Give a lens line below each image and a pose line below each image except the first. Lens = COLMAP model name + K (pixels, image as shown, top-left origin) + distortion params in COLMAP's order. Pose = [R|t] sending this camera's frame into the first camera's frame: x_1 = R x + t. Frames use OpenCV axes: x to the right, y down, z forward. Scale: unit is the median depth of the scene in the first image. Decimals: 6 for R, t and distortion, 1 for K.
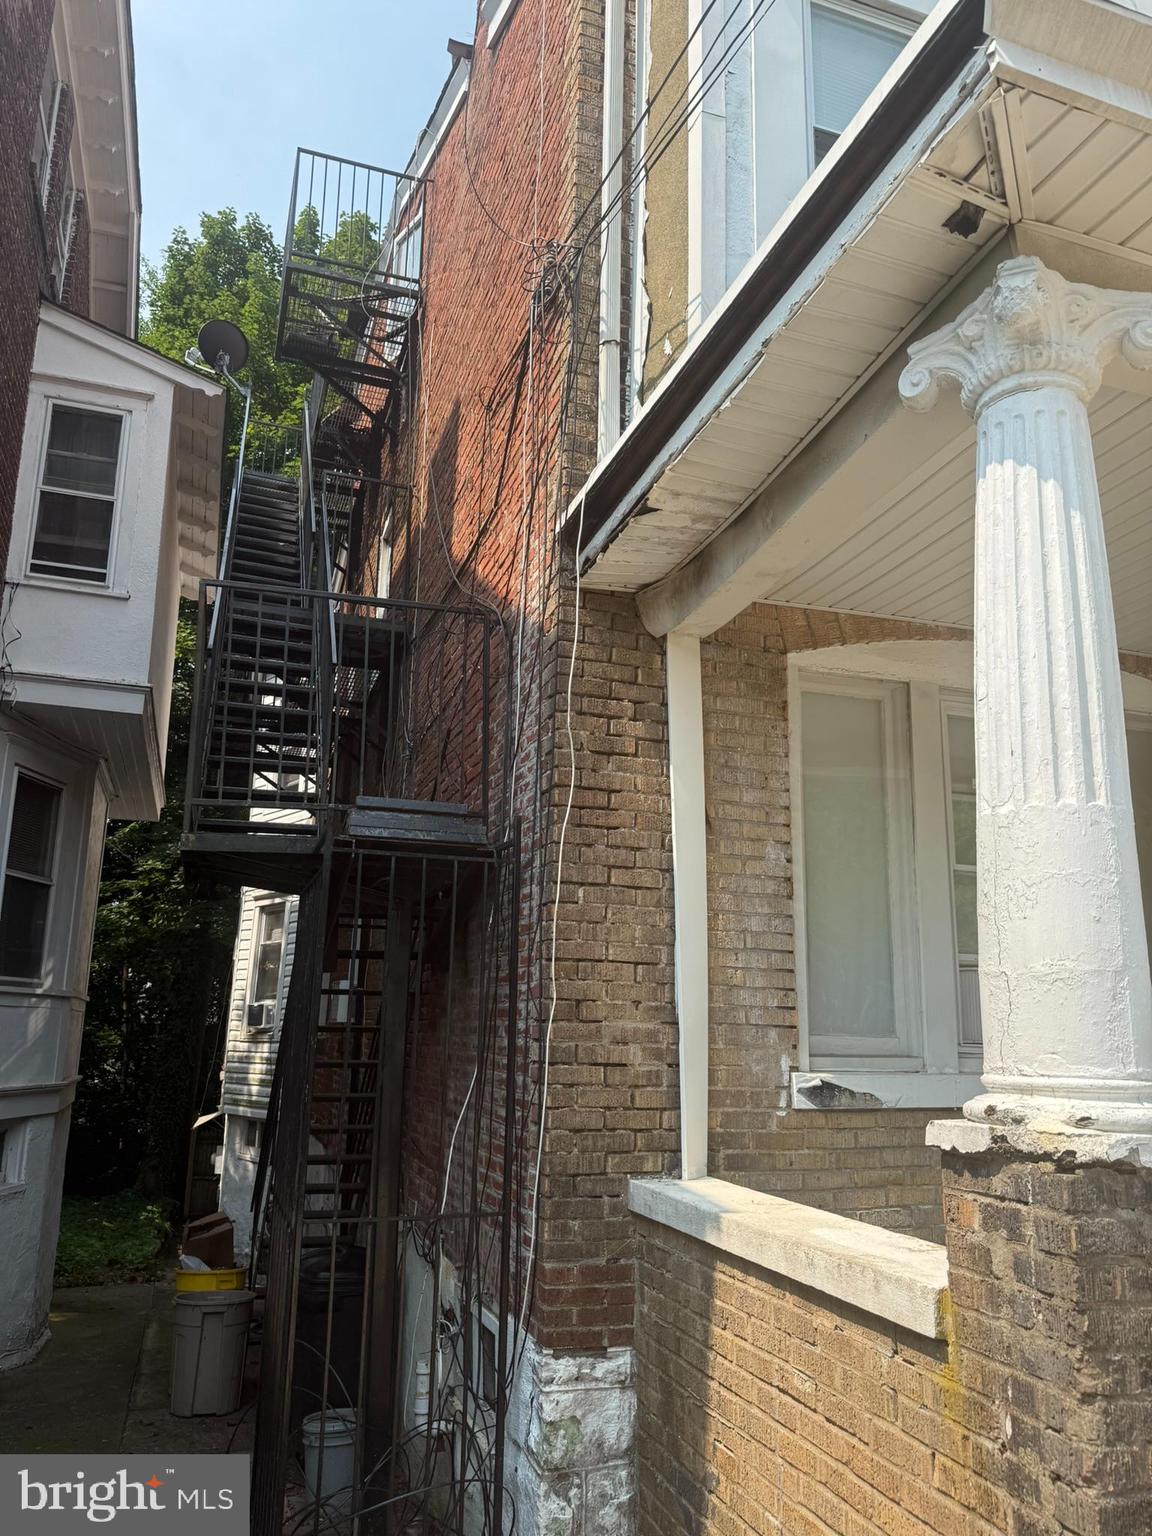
lens RADIAL K [[1079.5, 0, 563.2], [0, 1079.5, 762.7], [0, 0, 1]] dist [0.079793, -0.136253]
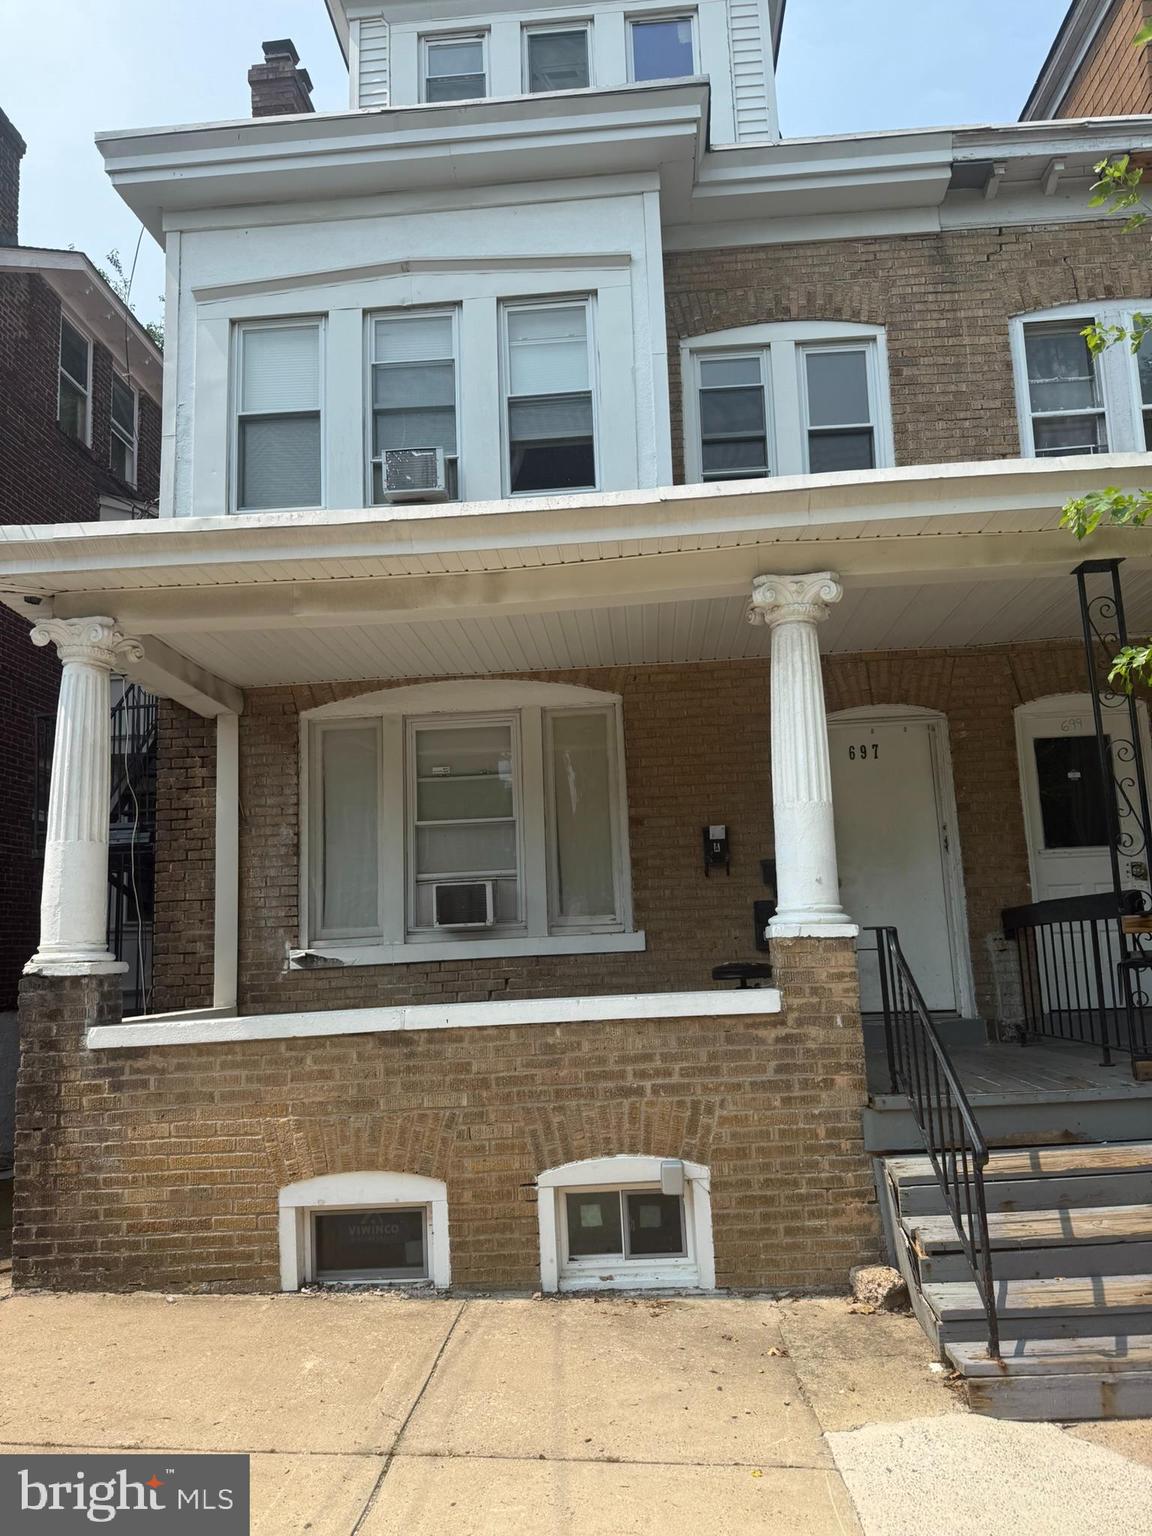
lens RADIAL K [[1079.5, 0, 563.2], [0, 1079.5, 762.7], [0, 0, 1]] dist [0.079793, -0.136253]
pose [[0.941207, -0.116083, -0.317260, 1.244321], [0.141820, 0.988121, 0.059187, -0.071006], [0.306621, -0.100701, 0.946490, -0.555022]]
